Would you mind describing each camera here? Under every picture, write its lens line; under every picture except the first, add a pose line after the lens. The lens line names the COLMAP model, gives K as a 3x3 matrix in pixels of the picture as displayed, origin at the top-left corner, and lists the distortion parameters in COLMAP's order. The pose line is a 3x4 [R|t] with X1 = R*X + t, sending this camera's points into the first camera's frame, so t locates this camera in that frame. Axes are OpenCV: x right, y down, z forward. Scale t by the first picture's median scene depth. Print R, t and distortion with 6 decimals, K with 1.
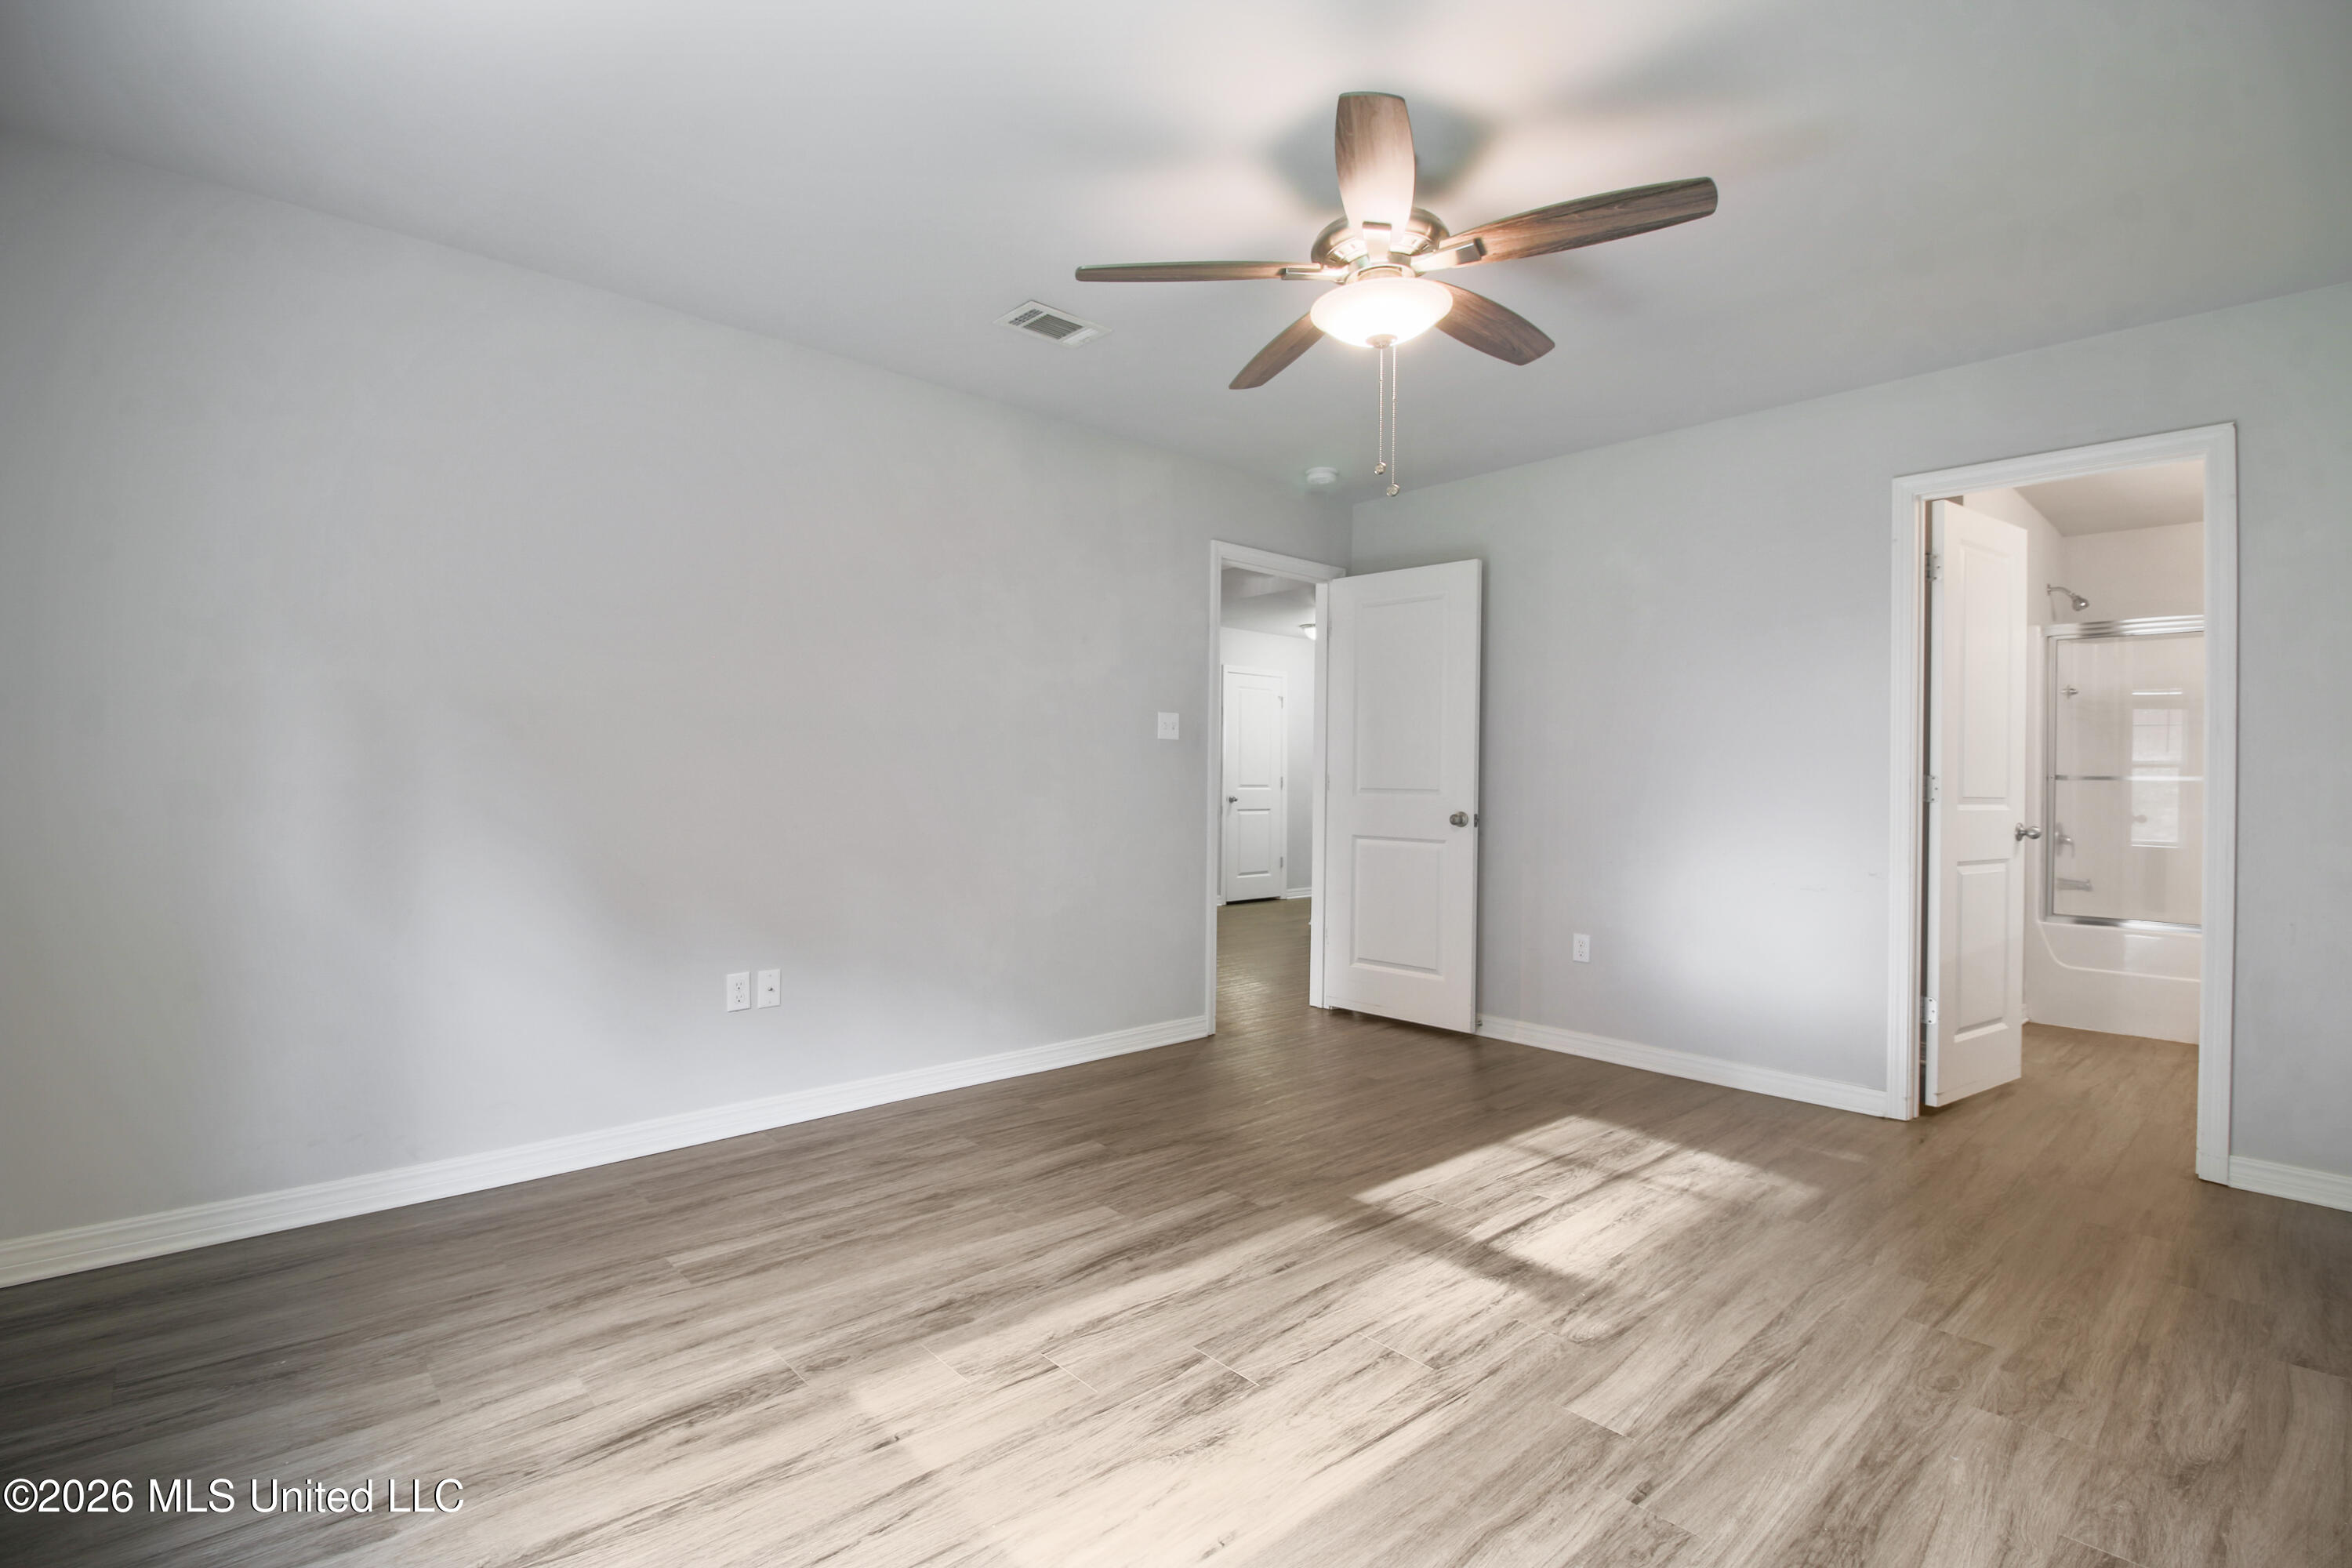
lens RADIAL K [[1082.7, 0, 1172.9], [0, 1082.7, 784.4], [0, 0, 1]] dist [-0.003031, -0.011120]
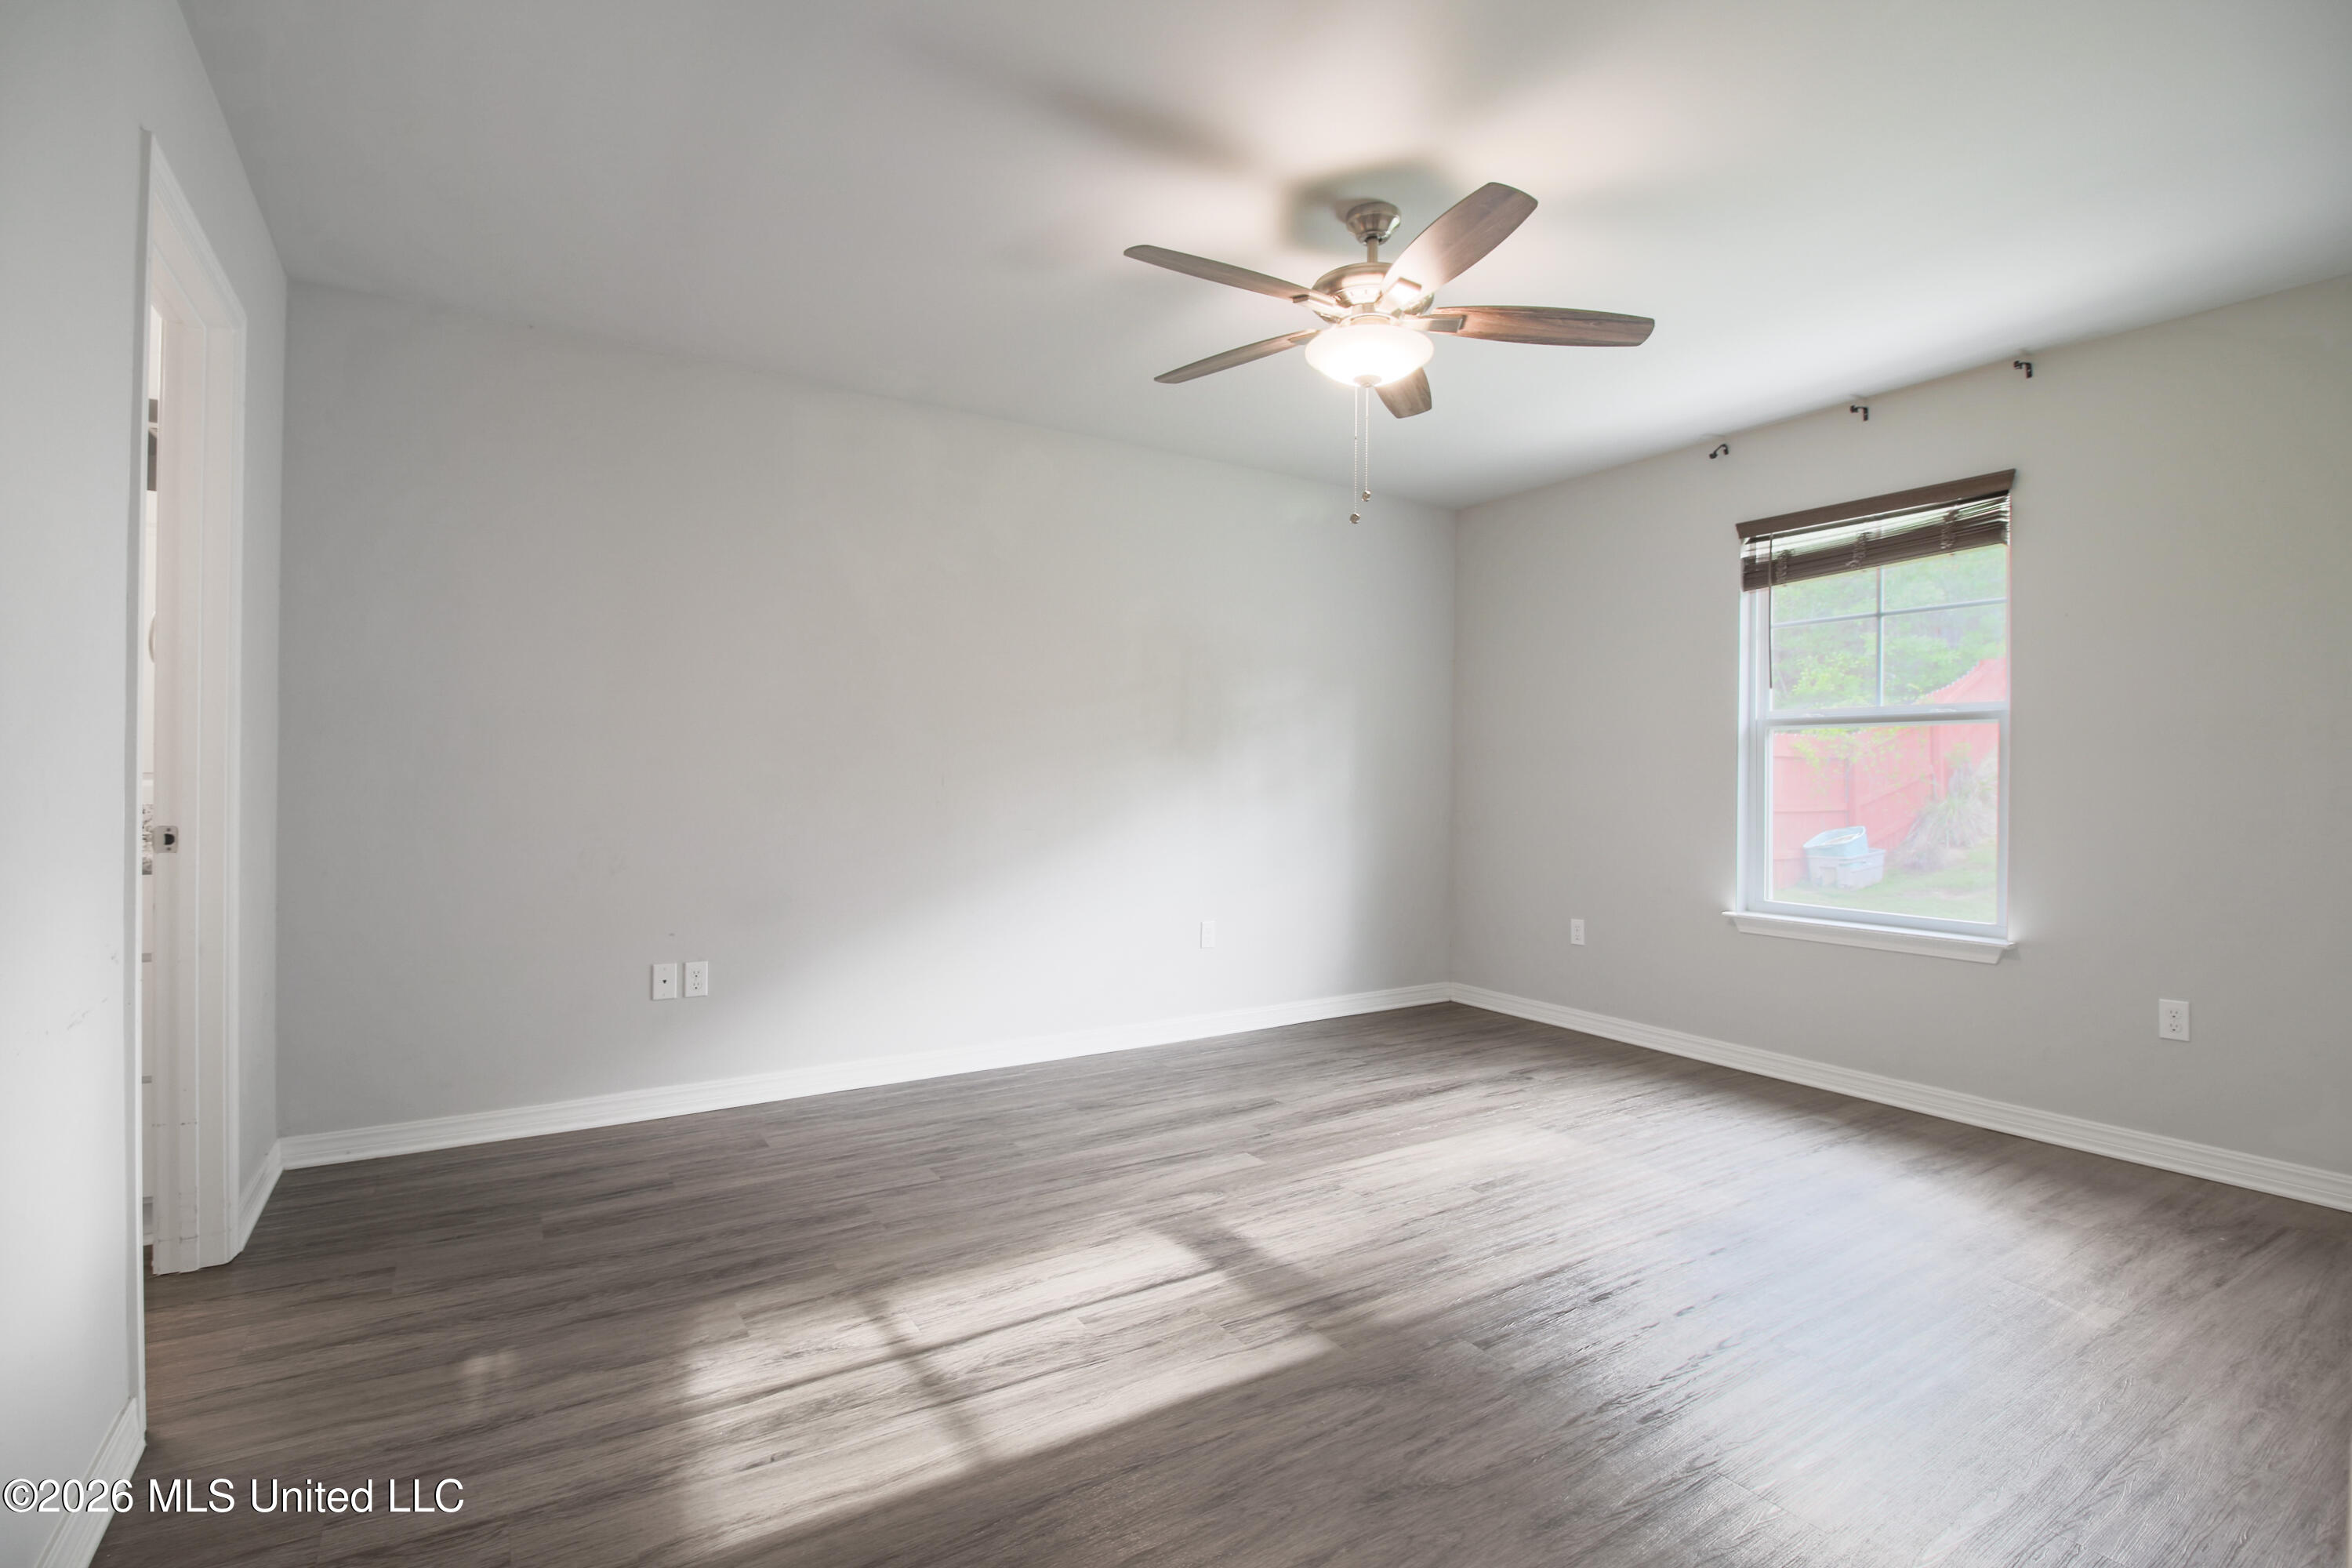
lens RADIAL K [[1082.7, 0, 1174.0], [0, 1082.7, 782.9], [0, 0, 1]] dist [-0.003031, -0.011120]
pose [[-0.985471, -0.021682, 0.168454, 0.165330], [-0.020246, 0.999743, 0.010239, -0.006047], [-0.168633, 0.006679, -0.985656, 1.806176]]
